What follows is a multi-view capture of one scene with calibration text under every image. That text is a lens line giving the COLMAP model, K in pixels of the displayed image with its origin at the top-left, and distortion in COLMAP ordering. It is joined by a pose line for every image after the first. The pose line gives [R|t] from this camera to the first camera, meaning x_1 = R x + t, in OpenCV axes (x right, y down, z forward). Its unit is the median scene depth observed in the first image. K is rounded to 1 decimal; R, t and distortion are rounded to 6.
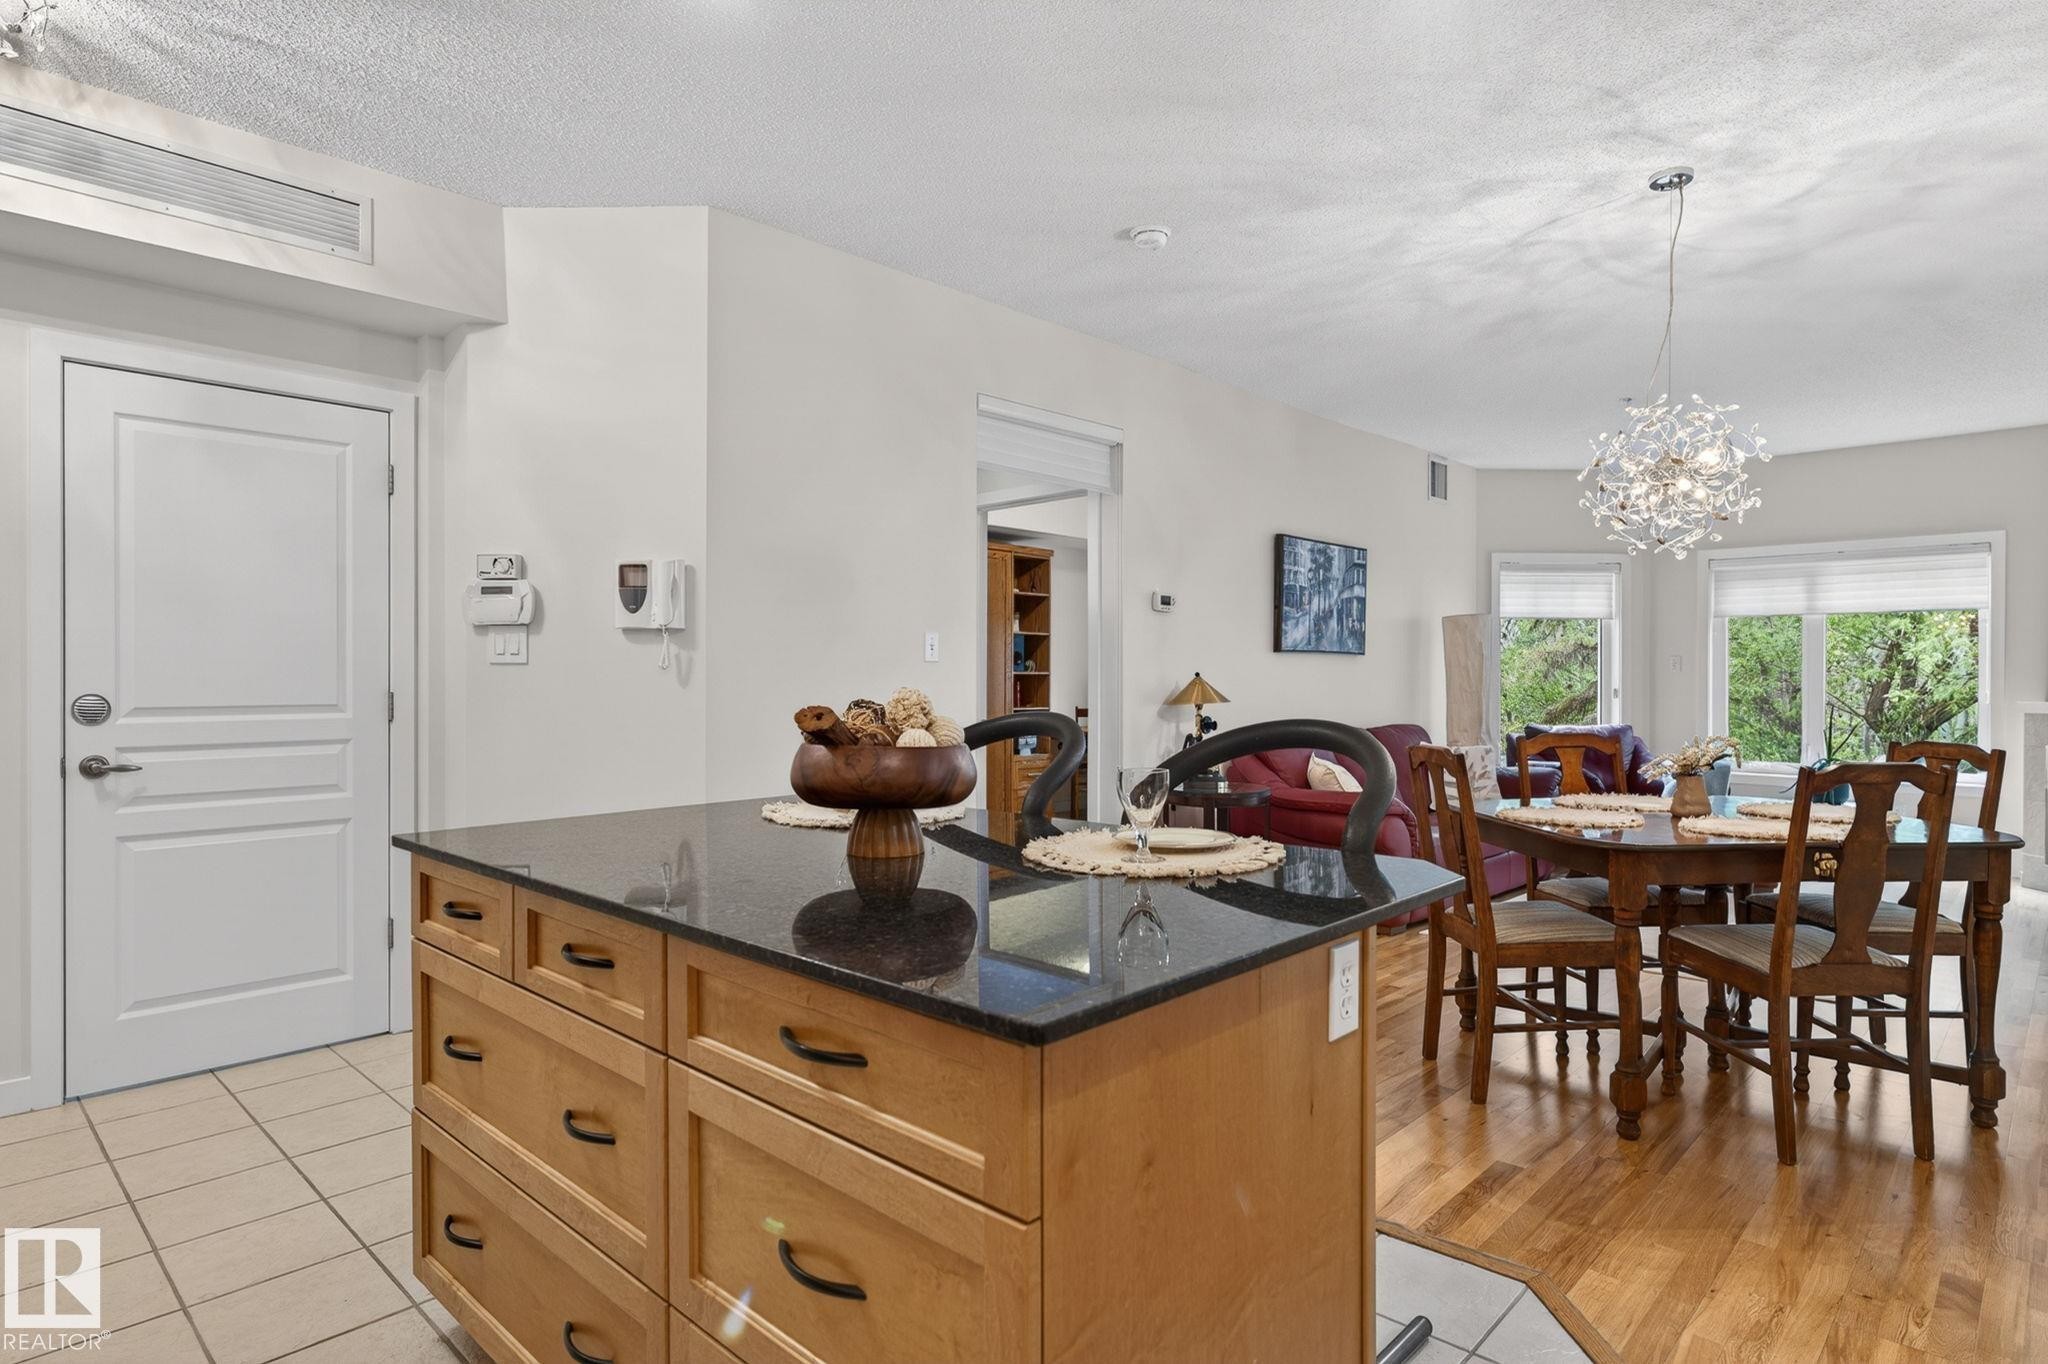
lens RADIAL K [[1099.8, 0, 1024.0], [0, 1099.8, 682.0], [0, 0, 1]] dist [0.000491, -0.000026]
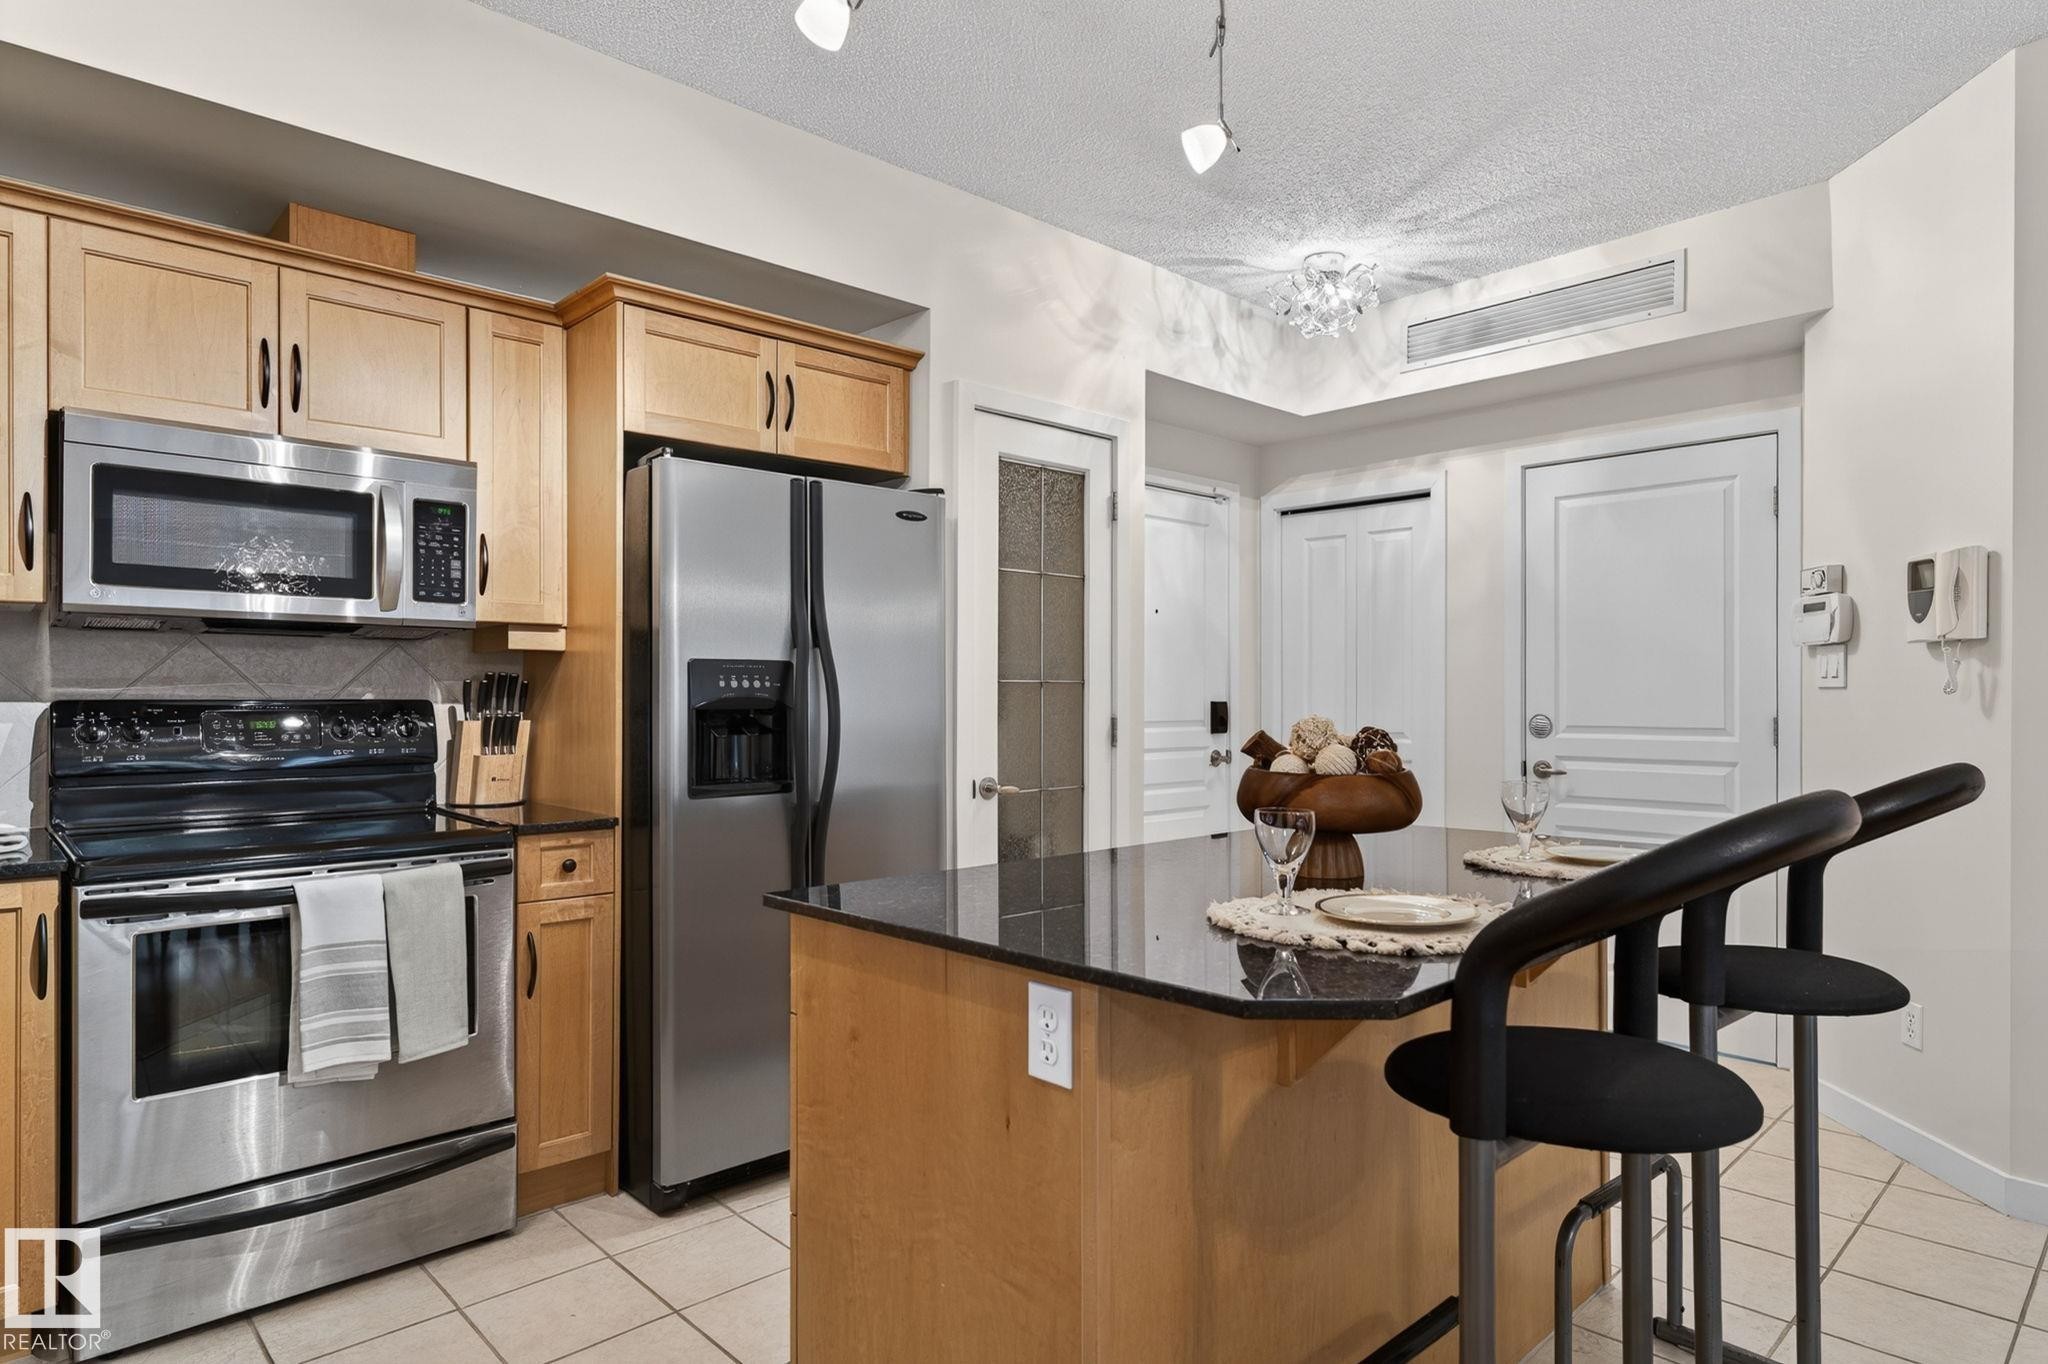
lens RADIAL K [[1180.4, 0, 1046.1], [0, 1180.4, 687.7], [0, 0, 1]] dist [0.001235, 0.001706]
pose [[-0.050352, -0.008321, -0.998697, 0.539133], [-0.003572, 0.999960, -0.008151, -0.006893], [0.998725, 0.003157, -0.050379, 0.425683]]
